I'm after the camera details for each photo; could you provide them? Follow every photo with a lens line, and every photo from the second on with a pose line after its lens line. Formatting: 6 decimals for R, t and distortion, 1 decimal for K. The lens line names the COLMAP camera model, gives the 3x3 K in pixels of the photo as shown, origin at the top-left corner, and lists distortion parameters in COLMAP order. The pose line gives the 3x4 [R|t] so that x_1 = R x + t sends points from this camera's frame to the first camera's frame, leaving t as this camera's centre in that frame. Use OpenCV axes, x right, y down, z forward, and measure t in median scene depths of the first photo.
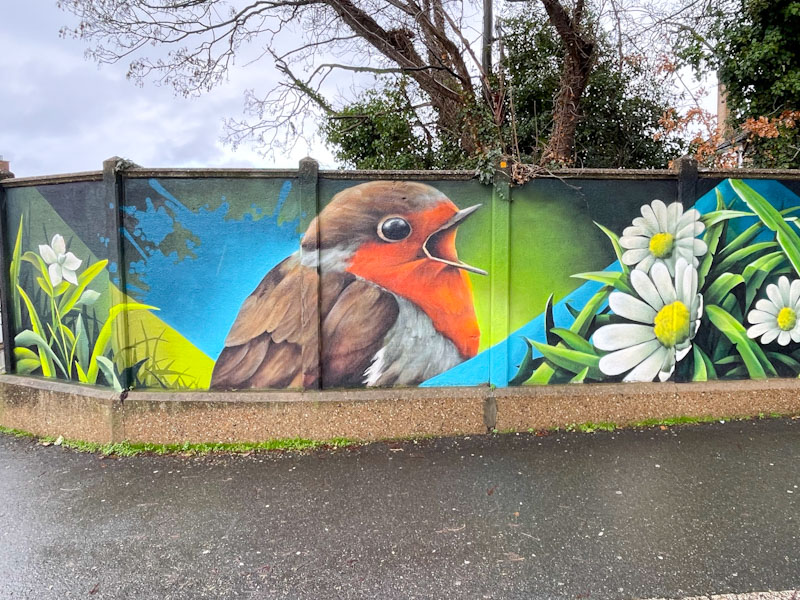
lens RADIAL K [[507.2, 0, 400.7], [0, 507.2, 291.3], [0, 0, 1]] dist [0.002169, -0.005258]
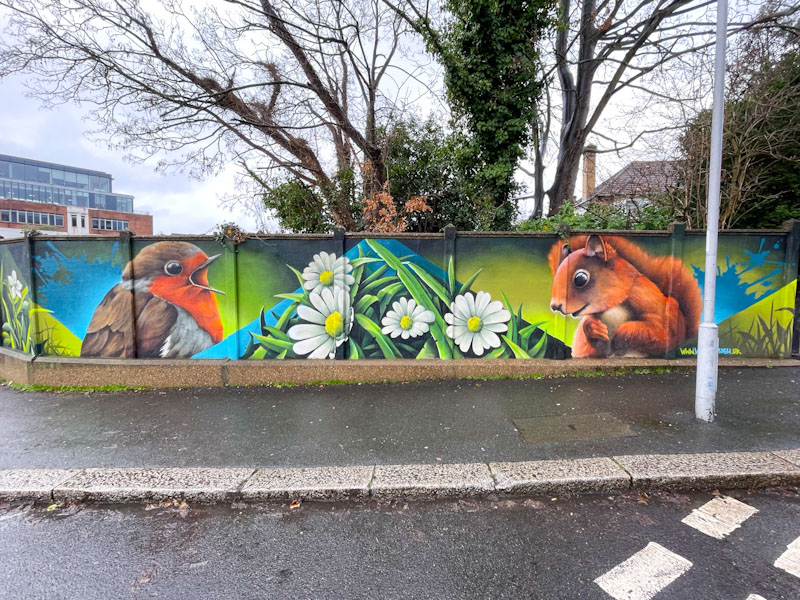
lens RADIAL K [[352.9, 0, 407.5], [0, 352.9, 293.5], [0, 0, 1]] dist [-0.014574, 0.000847]
pose [[0.997144, 0.009067, -0.074983, 0.875975], [-0.009804, 0.999907, -0.009474, -0.031355], [0.074891, 0.010182, 0.997140, -0.152253]]
